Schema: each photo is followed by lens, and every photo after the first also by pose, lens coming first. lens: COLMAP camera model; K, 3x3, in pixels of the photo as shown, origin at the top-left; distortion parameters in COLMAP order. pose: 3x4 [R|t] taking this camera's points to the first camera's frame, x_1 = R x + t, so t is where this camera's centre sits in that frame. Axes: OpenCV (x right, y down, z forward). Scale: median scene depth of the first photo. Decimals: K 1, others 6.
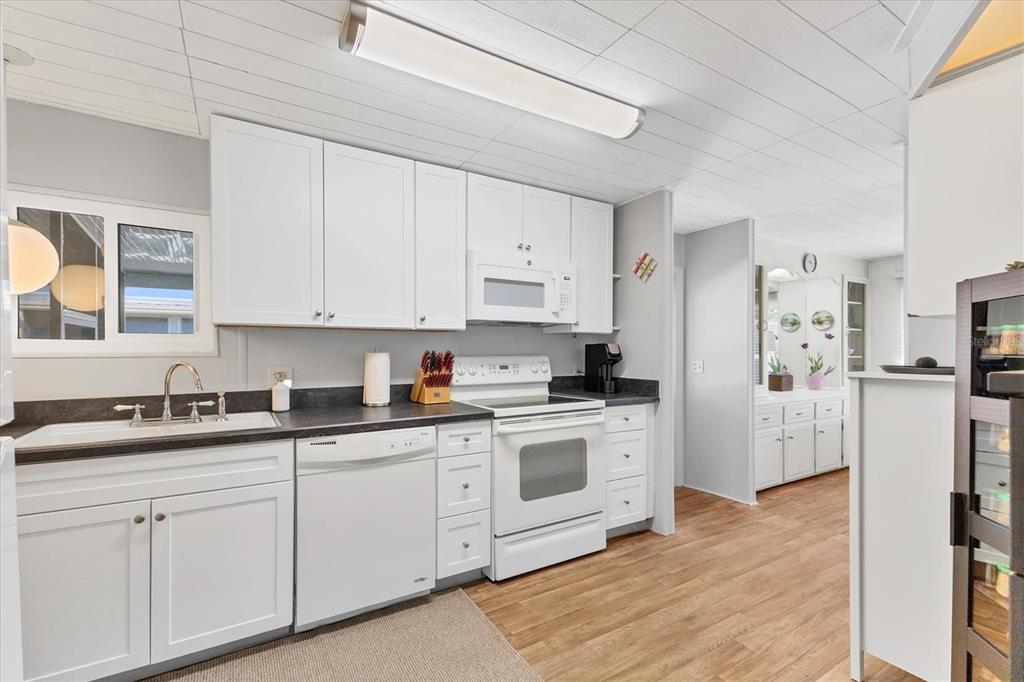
lens RADIAL K [[456.3, 0, 514.1], [0, 456.3, 347.7], [0, 0, 1]] dist [0.002842, 0.000330]
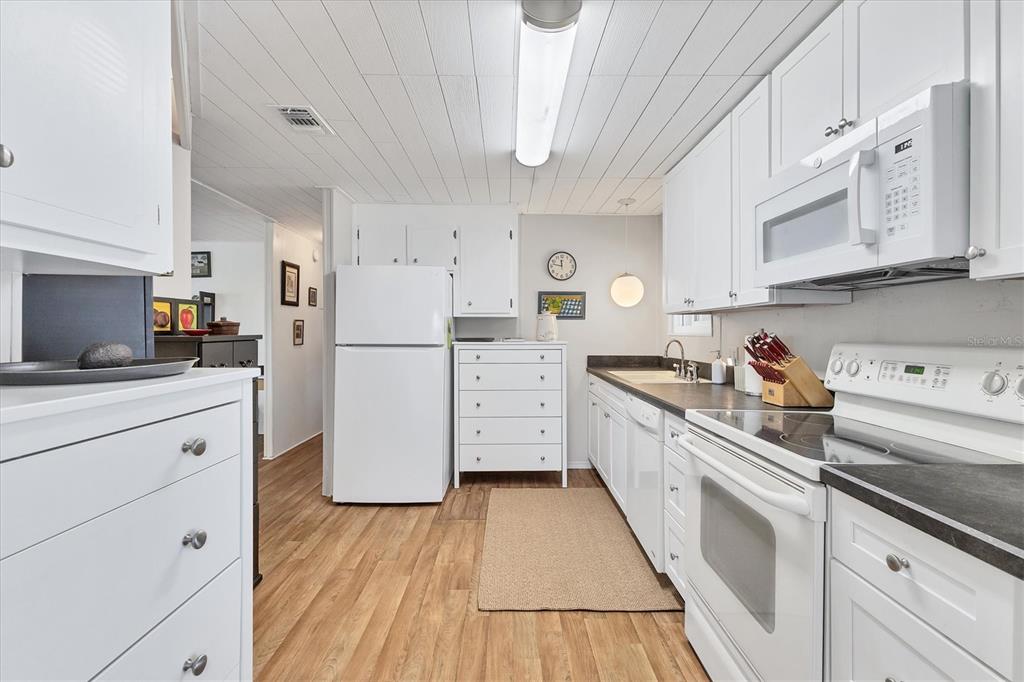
lens RADIAL K [[456.8, 0, 509.4], [0, 456.8, 329.9], [0, 0, 1]] dist [0.001650, 0.000149]
pose [[-0.520892, -0.004776, -0.853609, 0.673295], [-0.004404, 0.999986, -0.002908, 0.006000], [0.853611, 0.002245, -0.520905, 1.000768]]
